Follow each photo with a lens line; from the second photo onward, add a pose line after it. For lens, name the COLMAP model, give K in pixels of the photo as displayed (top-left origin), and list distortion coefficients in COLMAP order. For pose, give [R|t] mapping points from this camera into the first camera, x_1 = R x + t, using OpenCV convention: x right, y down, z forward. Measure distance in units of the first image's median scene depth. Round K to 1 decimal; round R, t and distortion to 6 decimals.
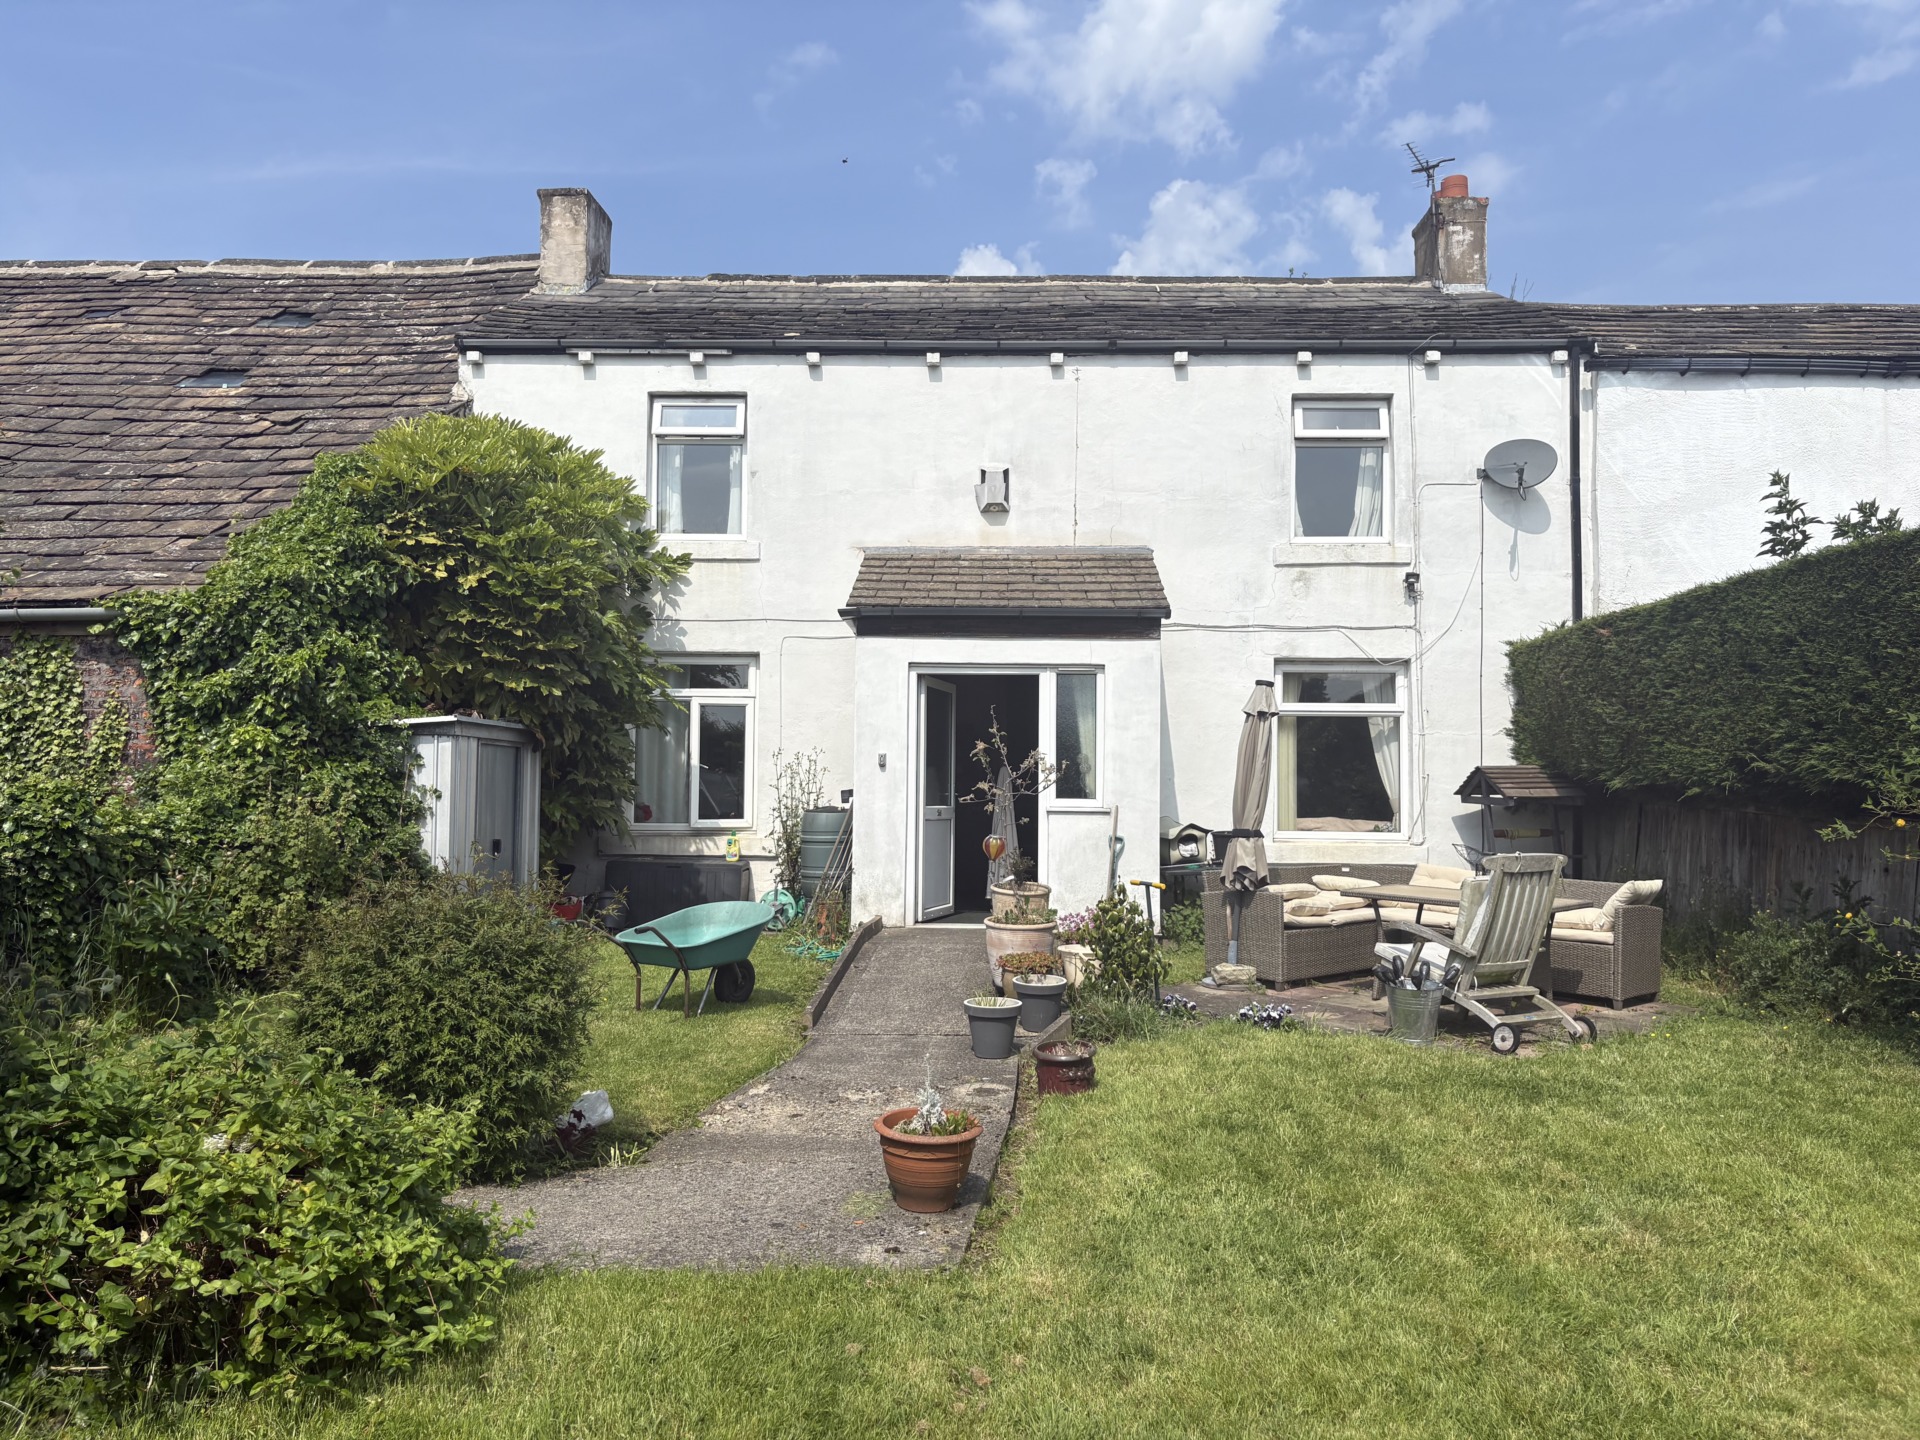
lens RADIAL K [[1442.7, 0, 954.5], [0, 1442.7, 732.4], [0, 0, 1]] dist [0.035289, -0.016609]
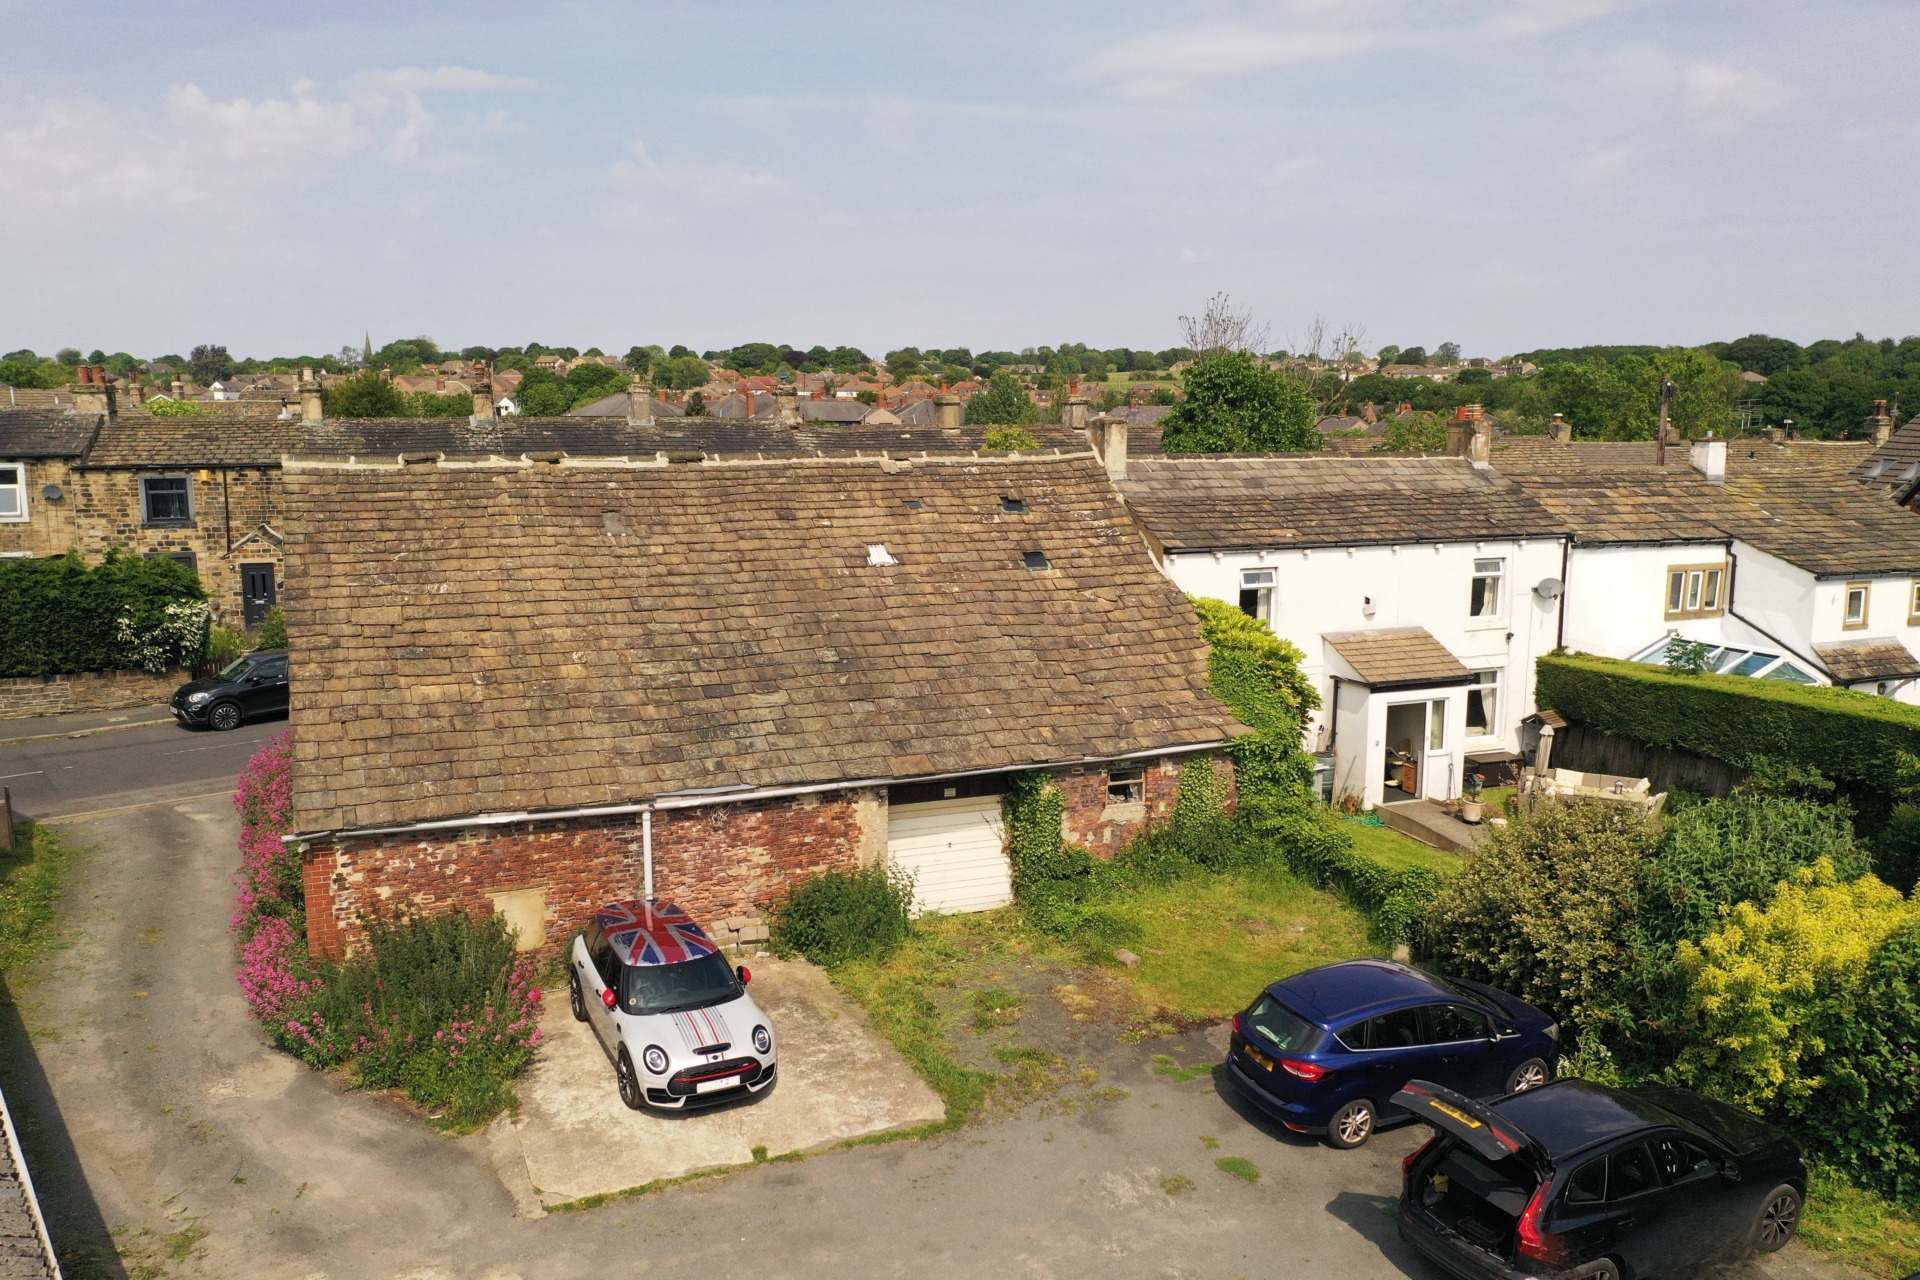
lens RADIAL K [[1499.8, 0, 960.4], [0, 1499.8, 651.6], [0, 0, 1]] dist [0.006215, 0.005638]
pose [[0.906380, -0.075386, 0.415682, -1.752875], [-0.013162, 0.978433, 0.206143, -0.652963], [-0.422258, -0.192315, 0.885841, -0.951258]]
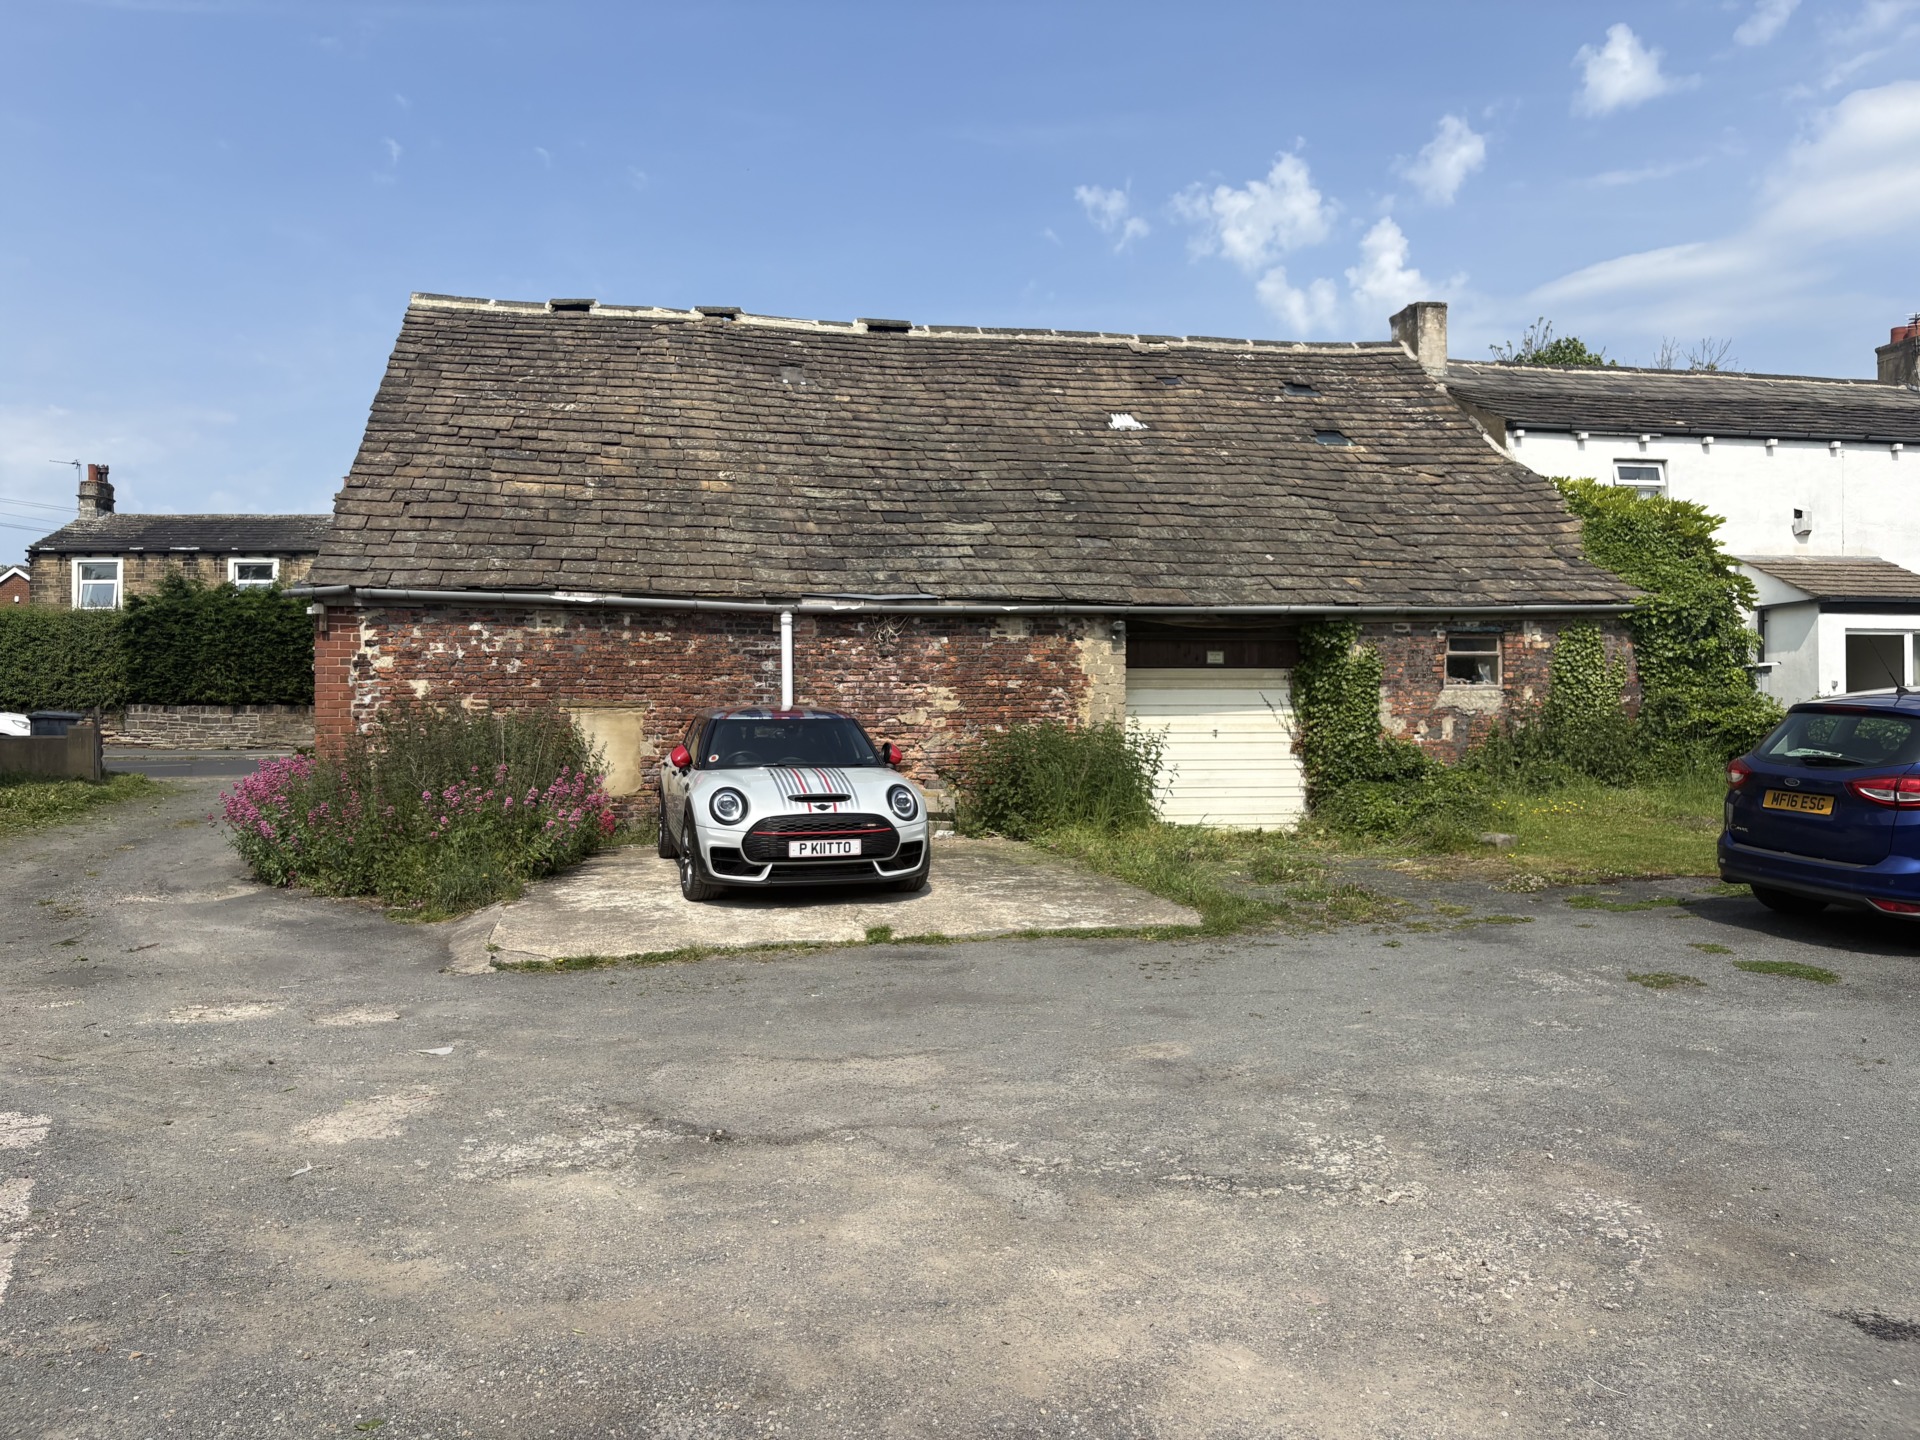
lens RADIAL K [[1442.7, 0, 966.0], [0, 1442.7, 726.2], [0, 0, 1]] dist [0.035289, -0.016609]
pose [[0.968769, -0.016414, 0.247422, -1.507923], [0.004798, 0.998861, 0.047478, -0.019033], [-0.247919, -0.044808, 0.967744, -0.459728]]
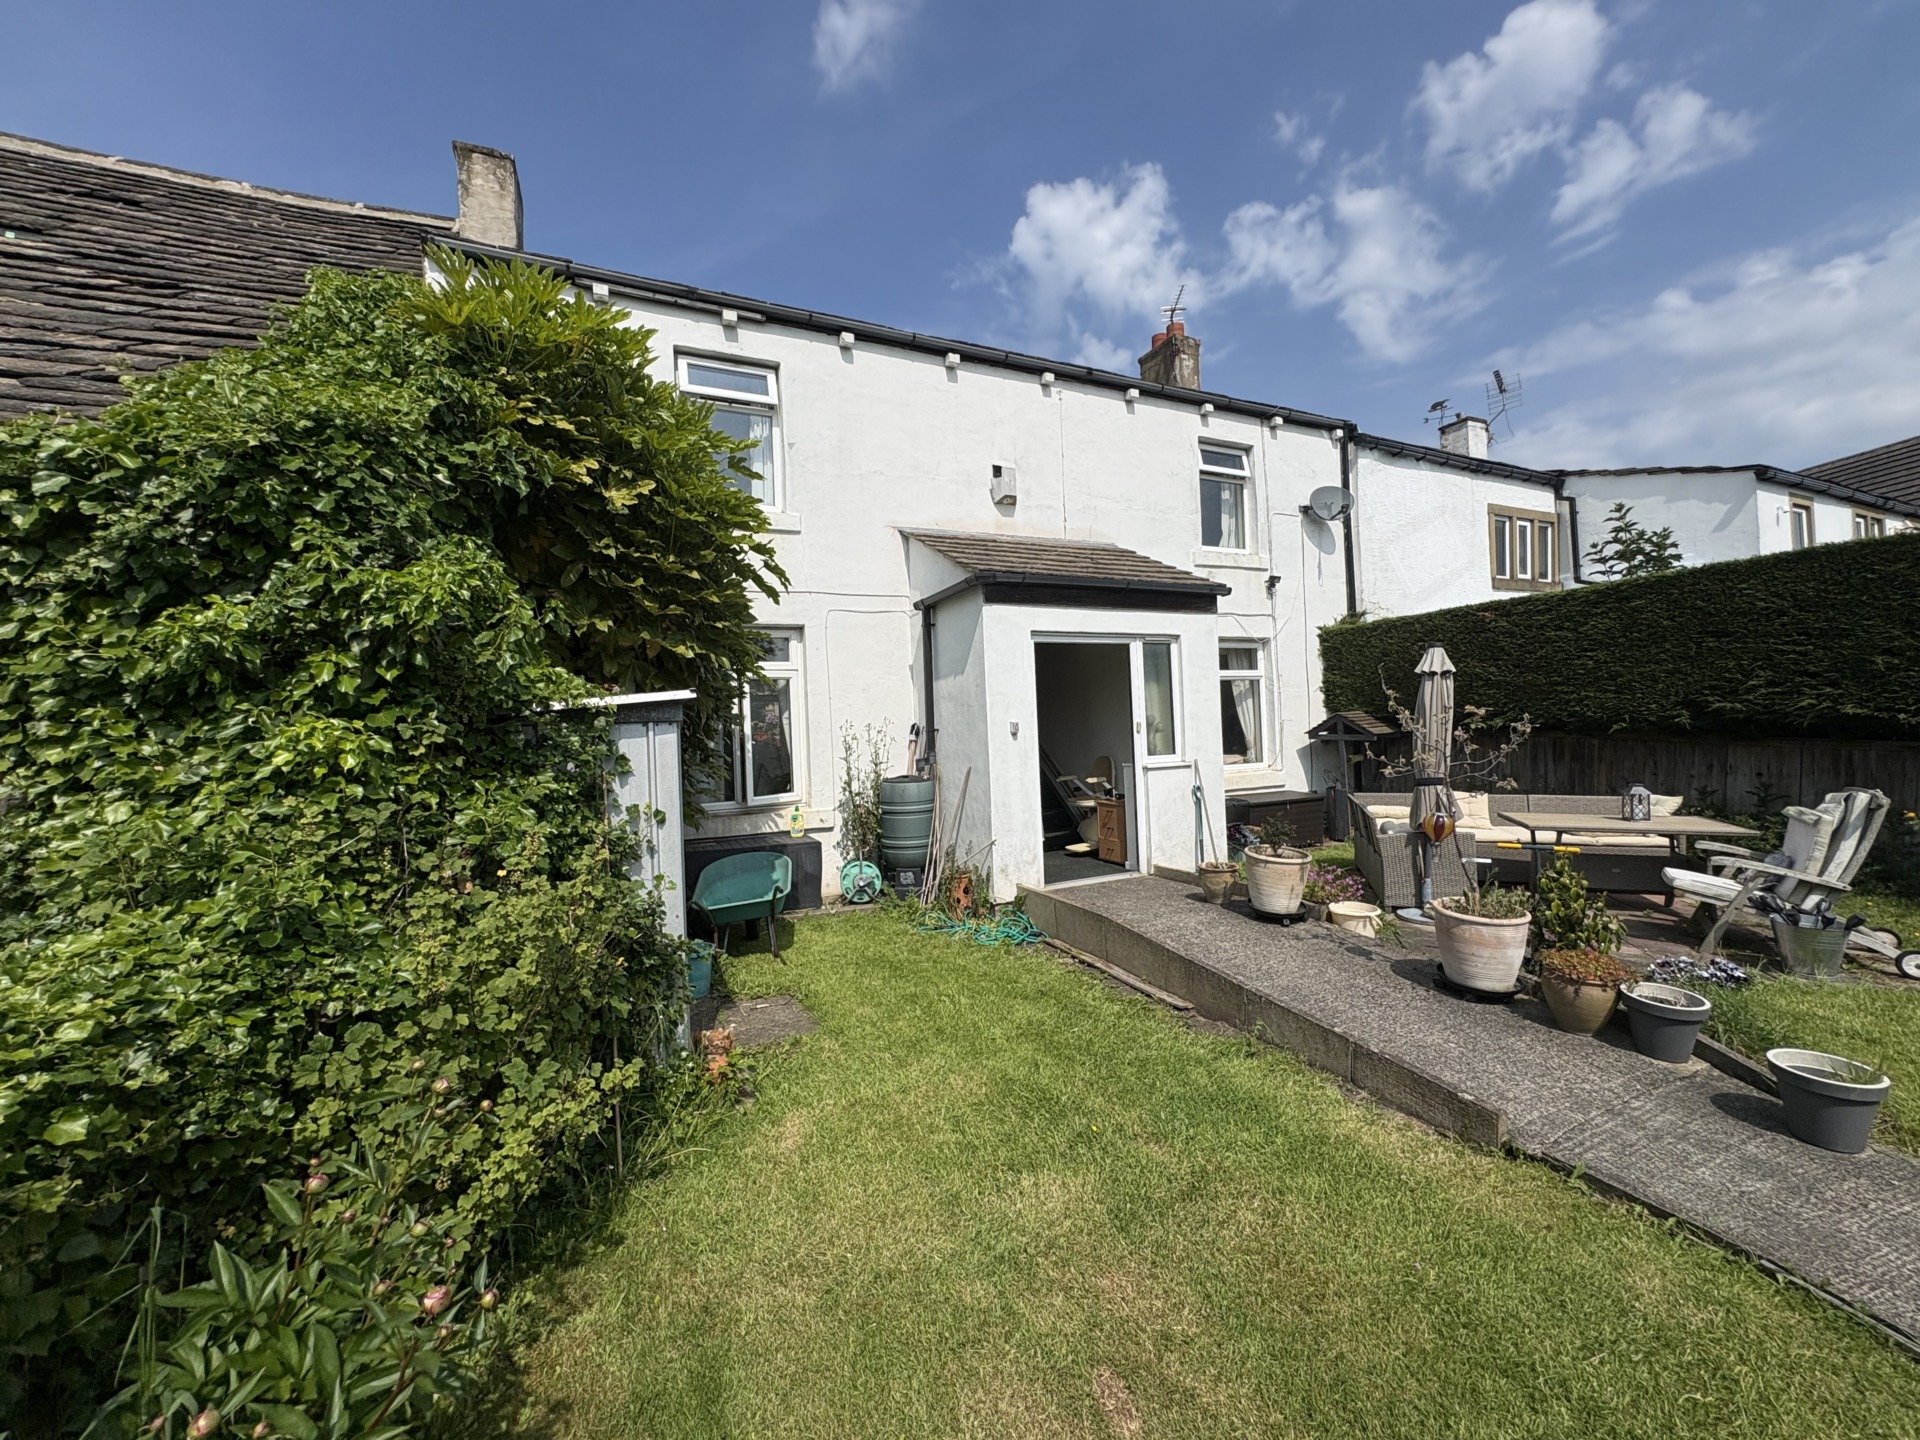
lens RADIAL K [[760.9, 0, 957.2], [0, 760.9, 720.0], [0, 0, 1]] dist [0.000642, 0.000069]
pose [[0.885472, -0.039585, 0.463003, -0.328284], [0.026938, 0.999062, 0.033898, -0.005617], [-0.463911, -0.017543, 0.885708, 0.545708]]
